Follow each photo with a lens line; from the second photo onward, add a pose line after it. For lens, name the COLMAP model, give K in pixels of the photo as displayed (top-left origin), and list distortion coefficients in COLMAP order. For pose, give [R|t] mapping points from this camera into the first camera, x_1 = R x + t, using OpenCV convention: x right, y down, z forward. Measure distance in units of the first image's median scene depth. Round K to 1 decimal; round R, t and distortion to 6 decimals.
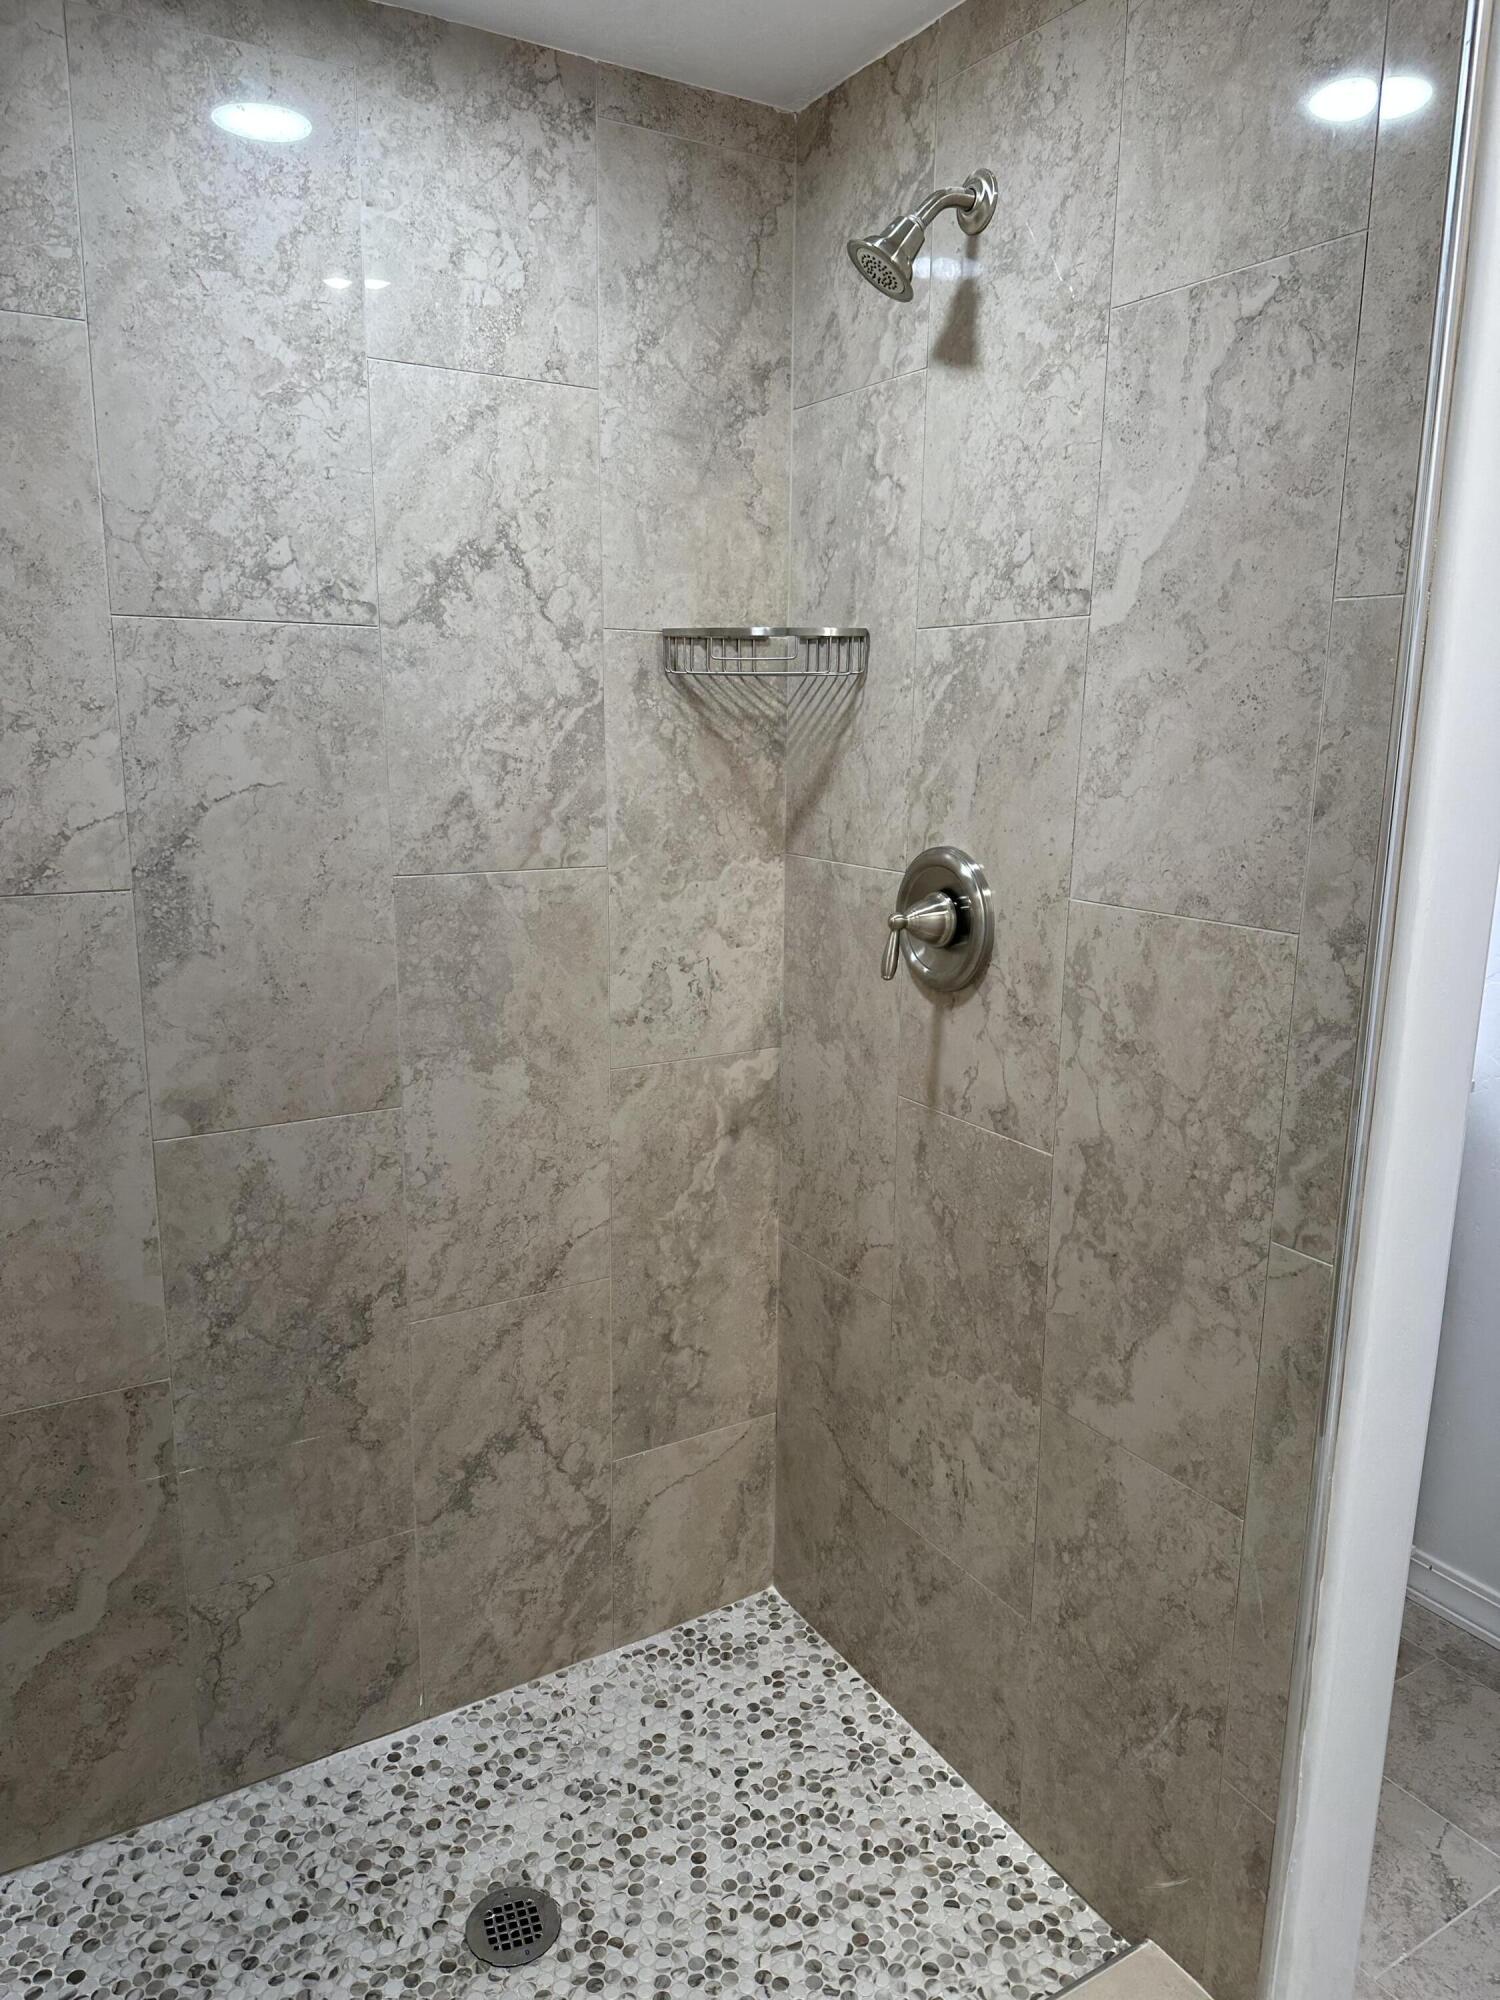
lens RADIAL K [[1402.3, 0, 750.0], [0, 1402.3, 1000.0], [0, 0, 1]] dist [0.086777, -0.130526]
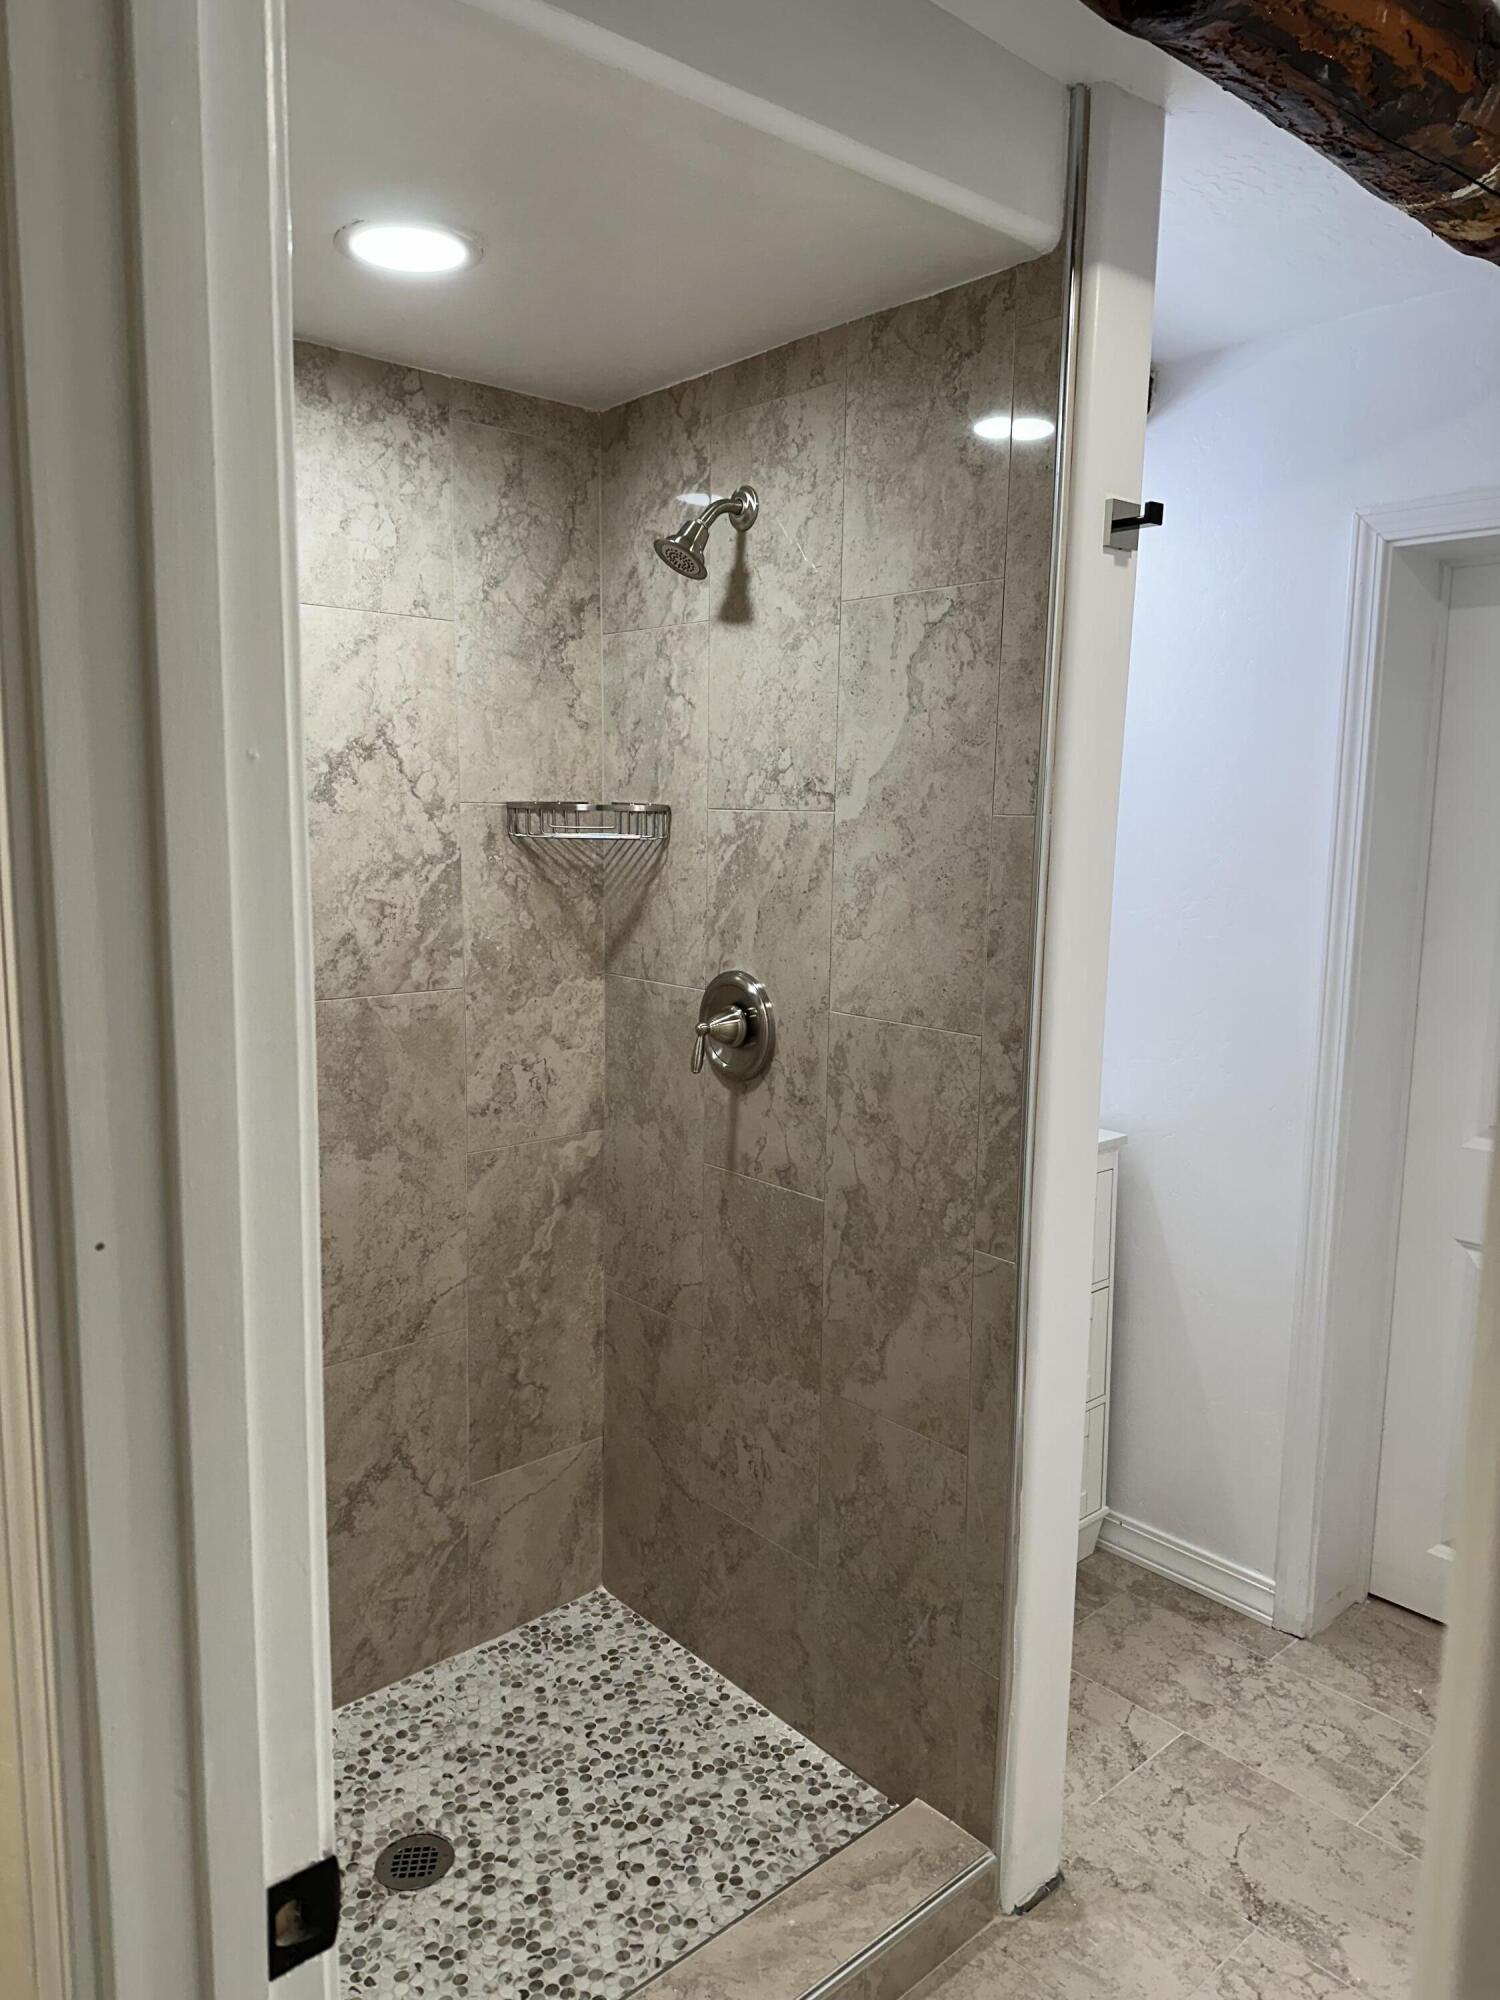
lens RADIAL K [[1376.8, 0, 750.0], [0, 1376.8, 1000.0], [0, 0, 1]] dist [0.092647, -0.126622]
pose [[0.984669, -0.022491, 0.172975, -0.069804], [0.033076, 0.997736, -0.058556, -0.005698], [-0.171266, 0.063380, 0.983184, -0.265227]]
